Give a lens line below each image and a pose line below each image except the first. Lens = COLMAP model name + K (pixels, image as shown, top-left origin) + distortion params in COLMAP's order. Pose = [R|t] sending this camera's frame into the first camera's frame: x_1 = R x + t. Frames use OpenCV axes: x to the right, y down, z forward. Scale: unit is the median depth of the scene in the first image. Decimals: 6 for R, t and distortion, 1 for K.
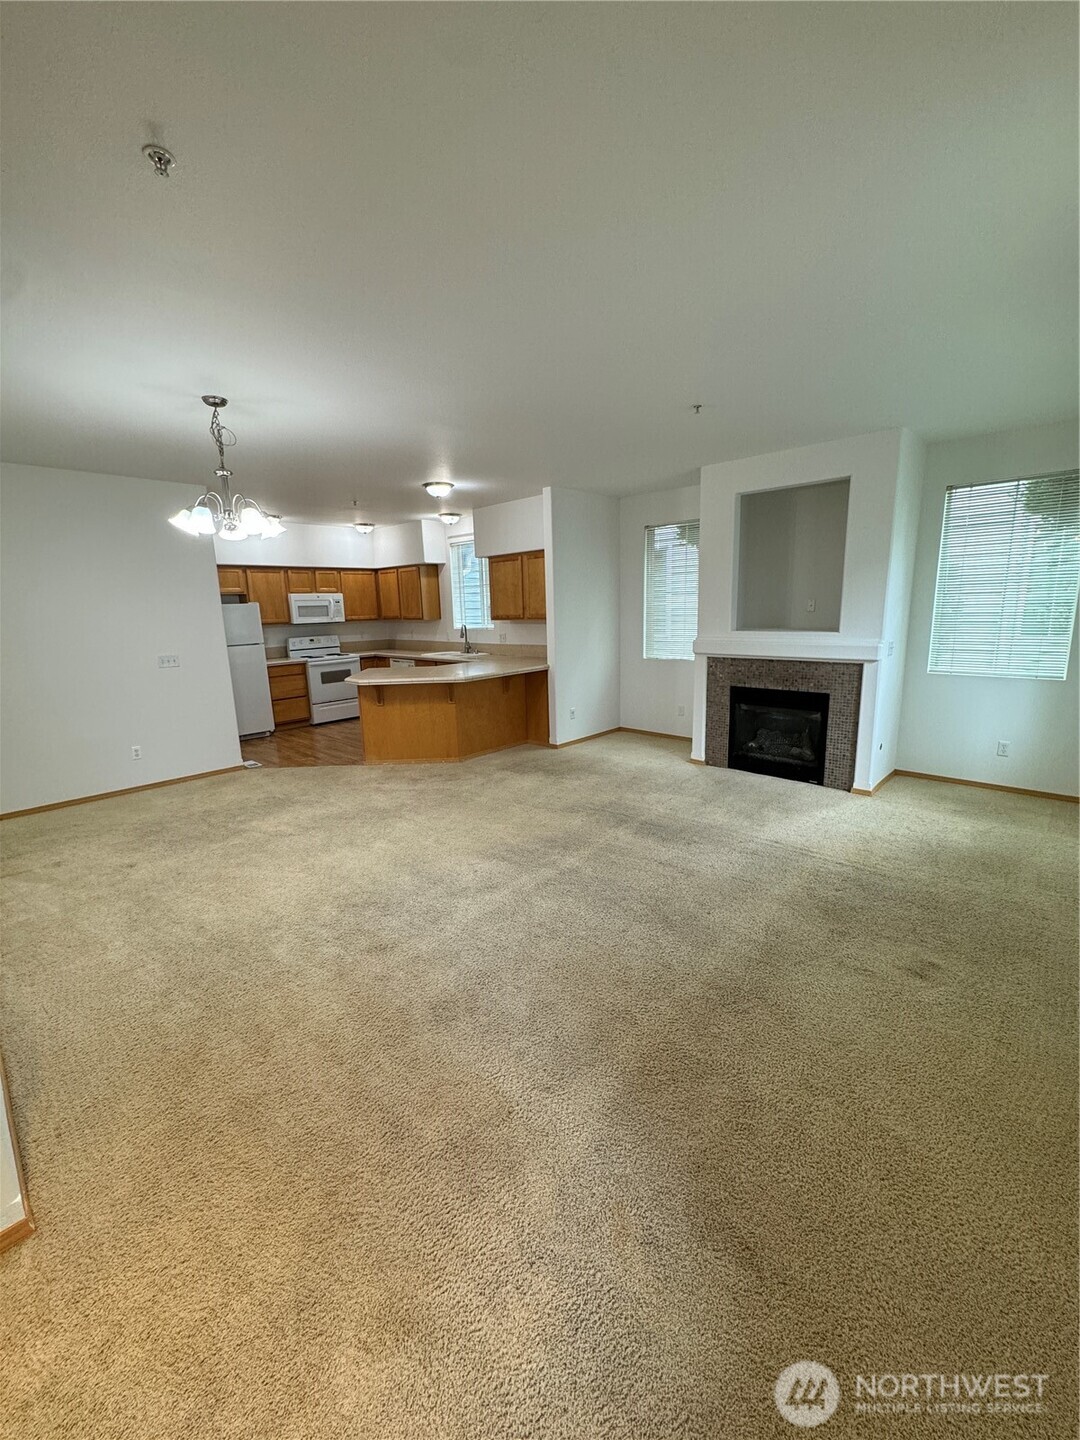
lens RADIAL K [[572.0, 0, 541.9], [0, 572.0, 718.7], [0, 0, 1]] dist [-0.001440, 0.000037]
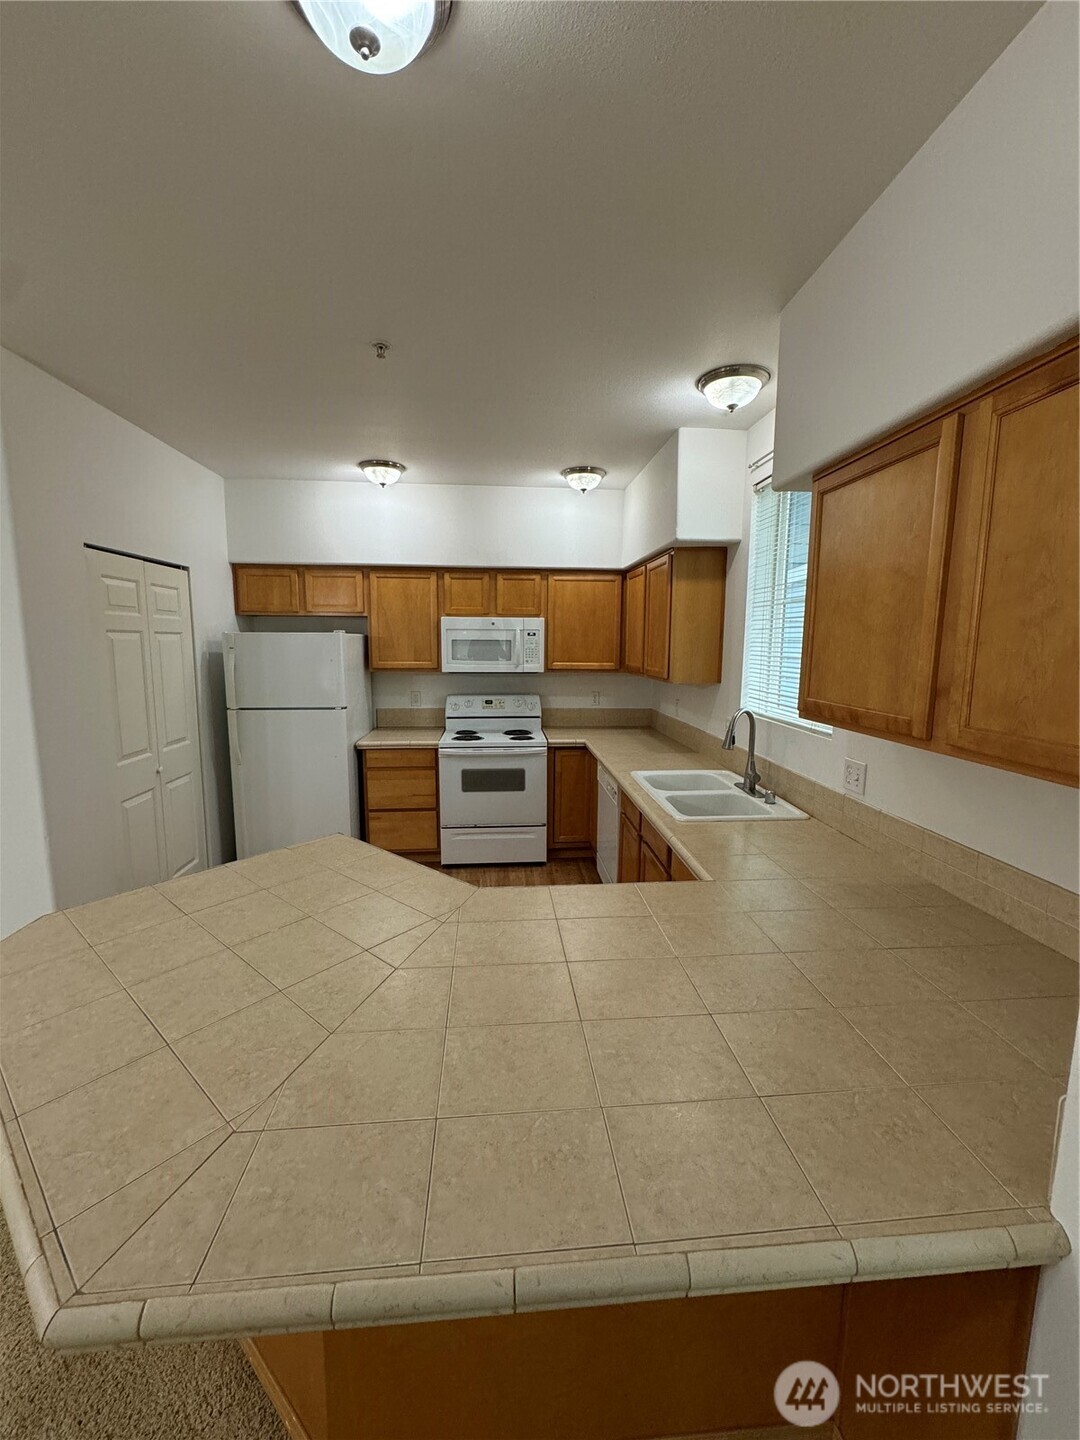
lens RADIAL K [[572.0, 0, 541.9], [0, 572.0, 718.7], [0, 0, 1]] dist [-0.001440, 0.000037]
pose [[0.741755, 0.123169, -0.659264, -0.001964], [-0.158484, 0.987342, 0.006147, -0.139410], [0.651676, 0.099923, 0.751887, 0.653848]]
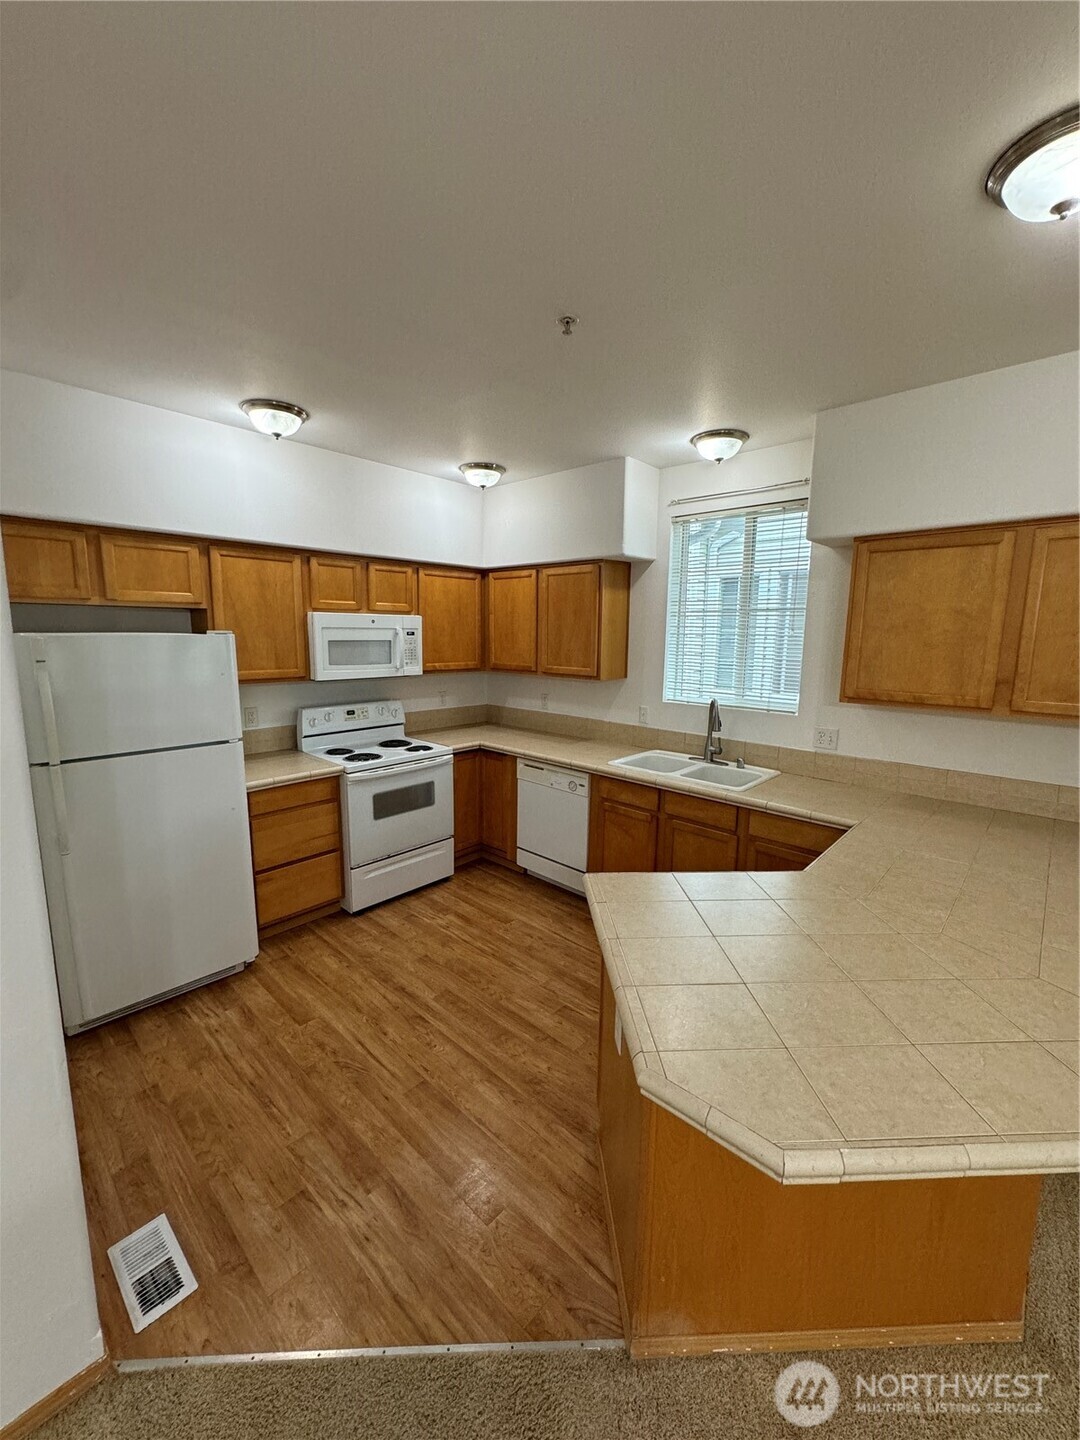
lens RADIAL K [[572.0, 0, 541.9], [0, 572.0, 718.7], [0, 0, 1]] dist [-0.001440, 0.000037]
pose [[0.999189, 0.038212, 0.012682, -0.264960], [-0.037604, 0.998271, -0.045174, -0.122790], [-0.014387, 0.044660, 0.998899, 0.559268]]
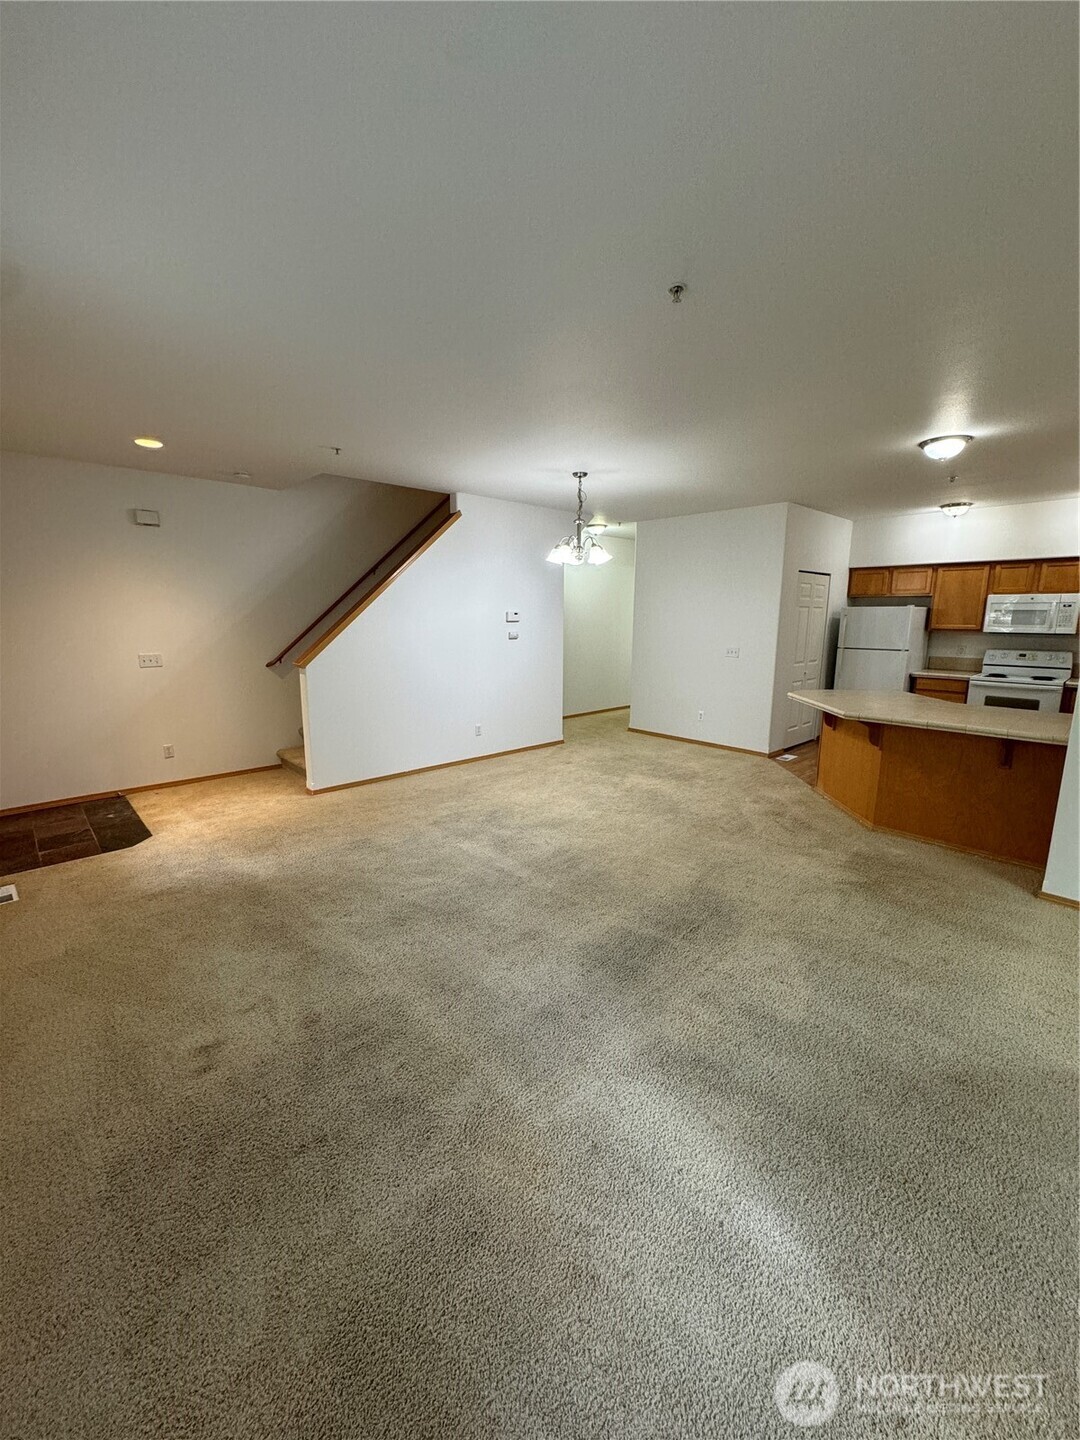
lens RADIAL K [[572.0, 0, 541.9], [0, 572.0, 718.7], [0, 0, 1]] dist [-0.001440, 0.000037]
pose [[-0.059464, 0.208276, -0.976261, 0.414466], [-0.197150, 0.956277, 0.216022, -0.099380], [0.978568, 0.205315, -0.015802, 0.423582]]
